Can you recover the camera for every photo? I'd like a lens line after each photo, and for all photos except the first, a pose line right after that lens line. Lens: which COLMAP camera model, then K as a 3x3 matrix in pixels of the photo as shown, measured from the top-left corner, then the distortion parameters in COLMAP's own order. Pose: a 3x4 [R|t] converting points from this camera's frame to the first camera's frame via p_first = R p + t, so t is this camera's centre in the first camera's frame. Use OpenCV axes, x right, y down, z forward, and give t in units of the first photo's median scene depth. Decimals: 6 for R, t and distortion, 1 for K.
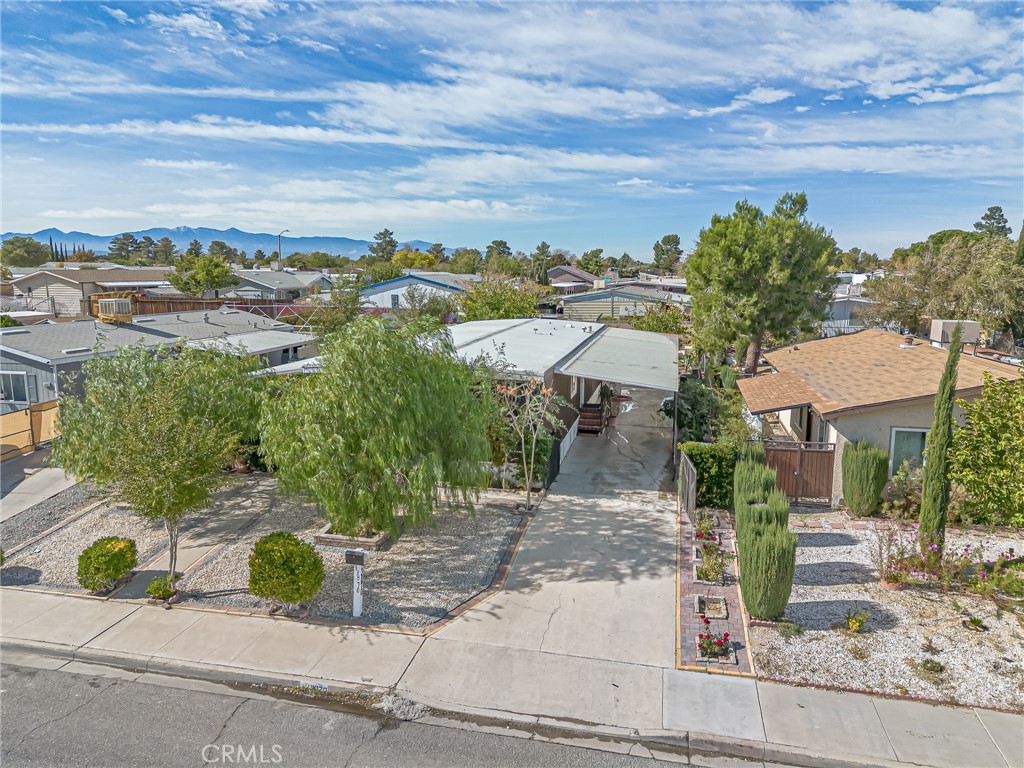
lens RADIAL K [[747.7, 0, 512.0], [0, 747.7, 384.0], [0, 0, 1]] dist [0.020125, -0.003105]
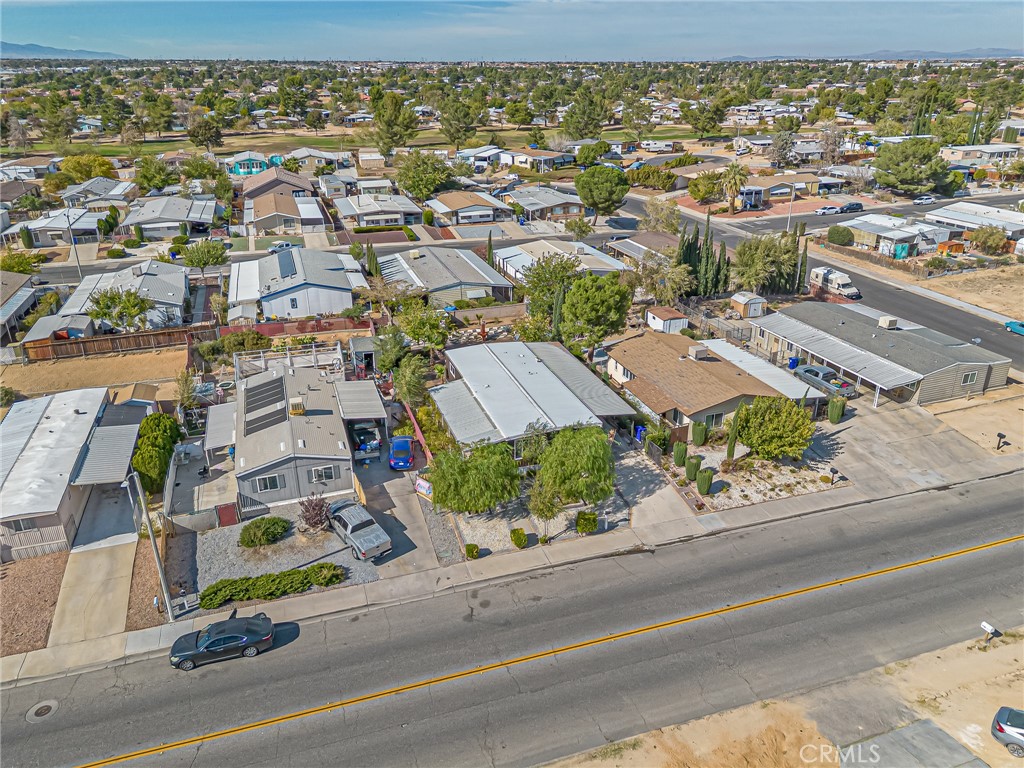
lens RADIAL K [[747.7, 0, 512.0], [0, 747.7, 384.0], [0, 0, 1]] dist [0.020125, -0.003105]
pose [[0.858520, -0.214337, 0.465835, -2.045206], [0.090879, 0.957669, 0.273150, -1.275962], [-0.504662, -0.192171, 0.841657, -1.465885]]
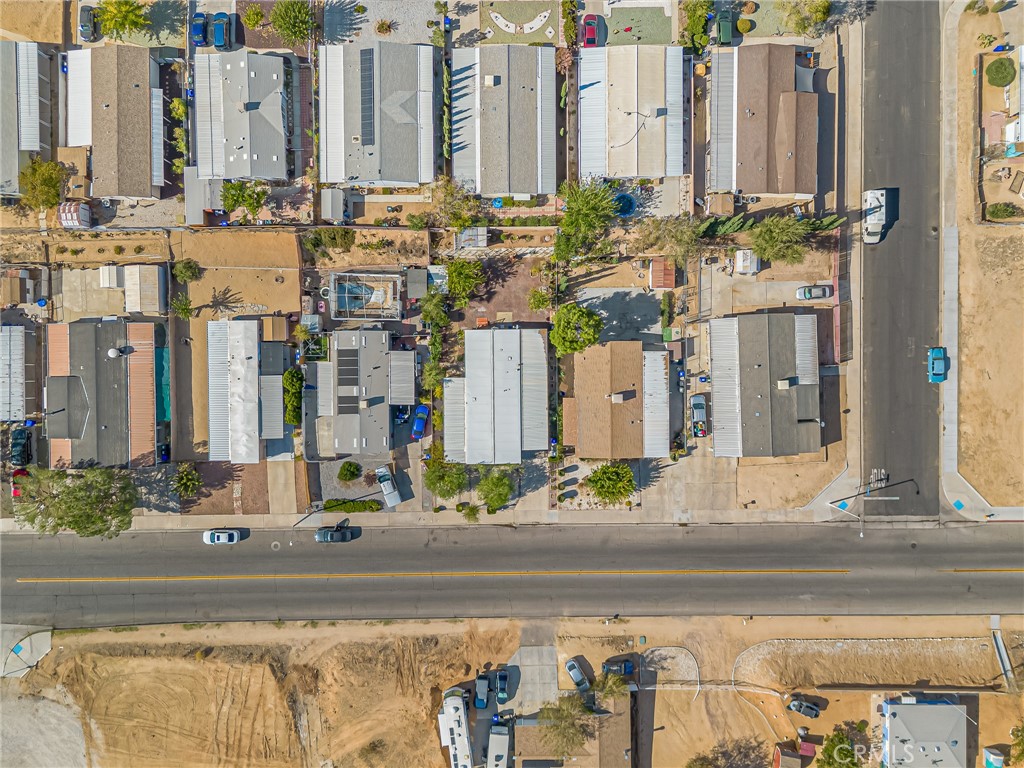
lens RADIAL K [[730.3, 0, 512.0], [0, 730.3, 384.0], [0, 0, 1]] dist [0.079321, -0.060500]
pose [[0.972906, -0.230621, -0.016386, 0.266873], [0.051389, 0.146604, 0.987860, -6.903100], [-0.225419, -0.961936, 0.154483, 1.112063]]
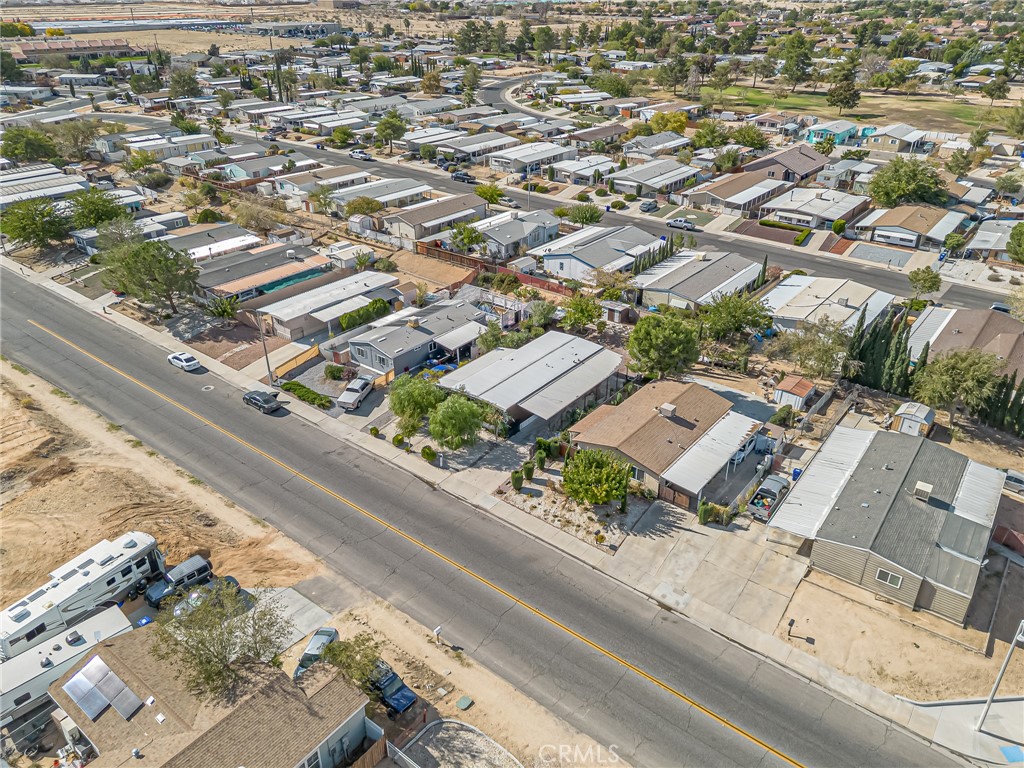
lens RADIAL K [[730.3, 0, 512.0], [0, 730.3, 384.0], [0, 0, 1]] dist [0.079321, -0.060500]
pose [[0.903169, 0.201567, -0.379021, 1.962118], [-0.061836, 0.934789, 0.349780, -1.933501], [0.424808, -0.292474, 0.856736, -2.777218]]
